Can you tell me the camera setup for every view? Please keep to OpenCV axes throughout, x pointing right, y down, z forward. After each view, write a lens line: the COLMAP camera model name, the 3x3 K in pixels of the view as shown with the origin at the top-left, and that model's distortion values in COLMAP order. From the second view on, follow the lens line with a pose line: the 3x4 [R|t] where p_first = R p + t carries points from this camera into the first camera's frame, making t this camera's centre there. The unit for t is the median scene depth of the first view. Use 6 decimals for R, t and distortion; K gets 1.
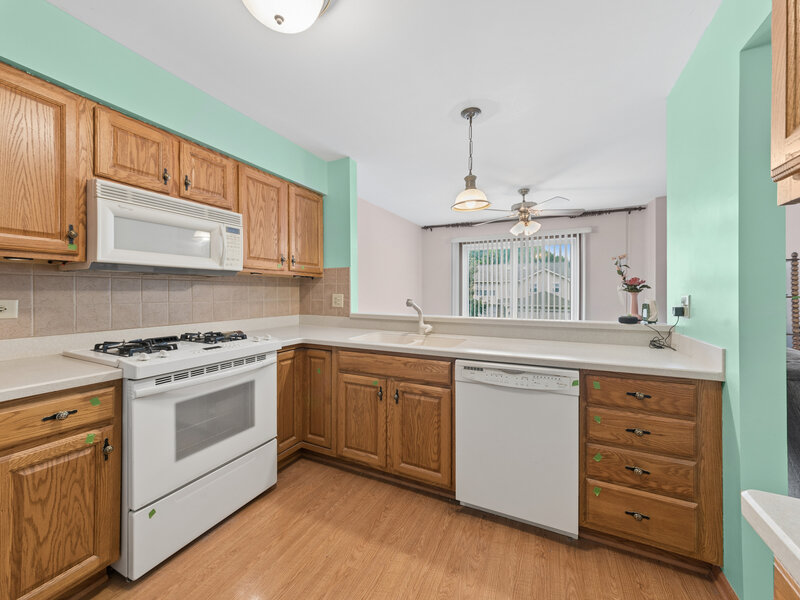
lens RADIAL K [[320.5, 0, 398.4], [0, 320.5, 293.4], [0, 0, 1]] dist [0.003035, 0.000400]
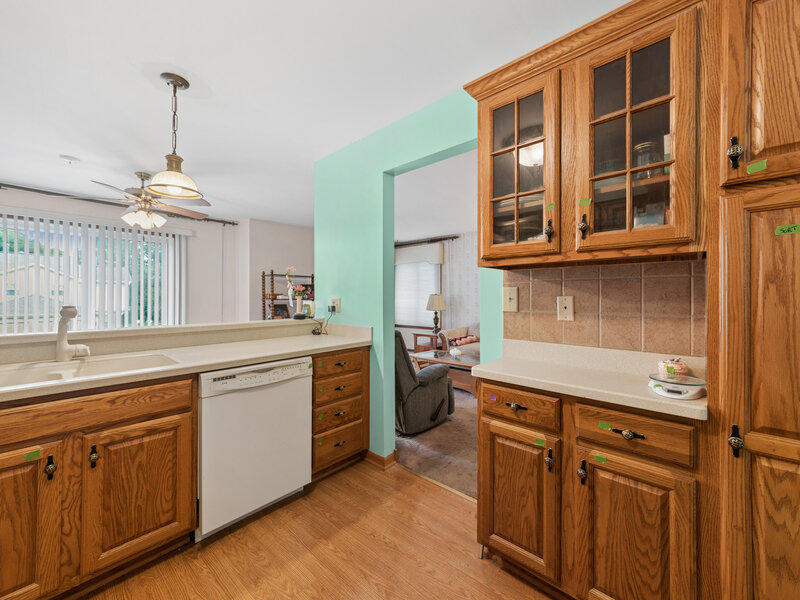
lens RADIAL K [[320.5, 0, 403.9], [0, 320.5, 297.2], [0, 0, 1]] dist [0.003035, 0.000400]
pose [[0.272768, -0.002931, 0.962075, -0.472040], [0.001531, 0.999995, 0.002612, -0.001176], [-0.962079, 0.000760, 0.272771, 0.225691]]
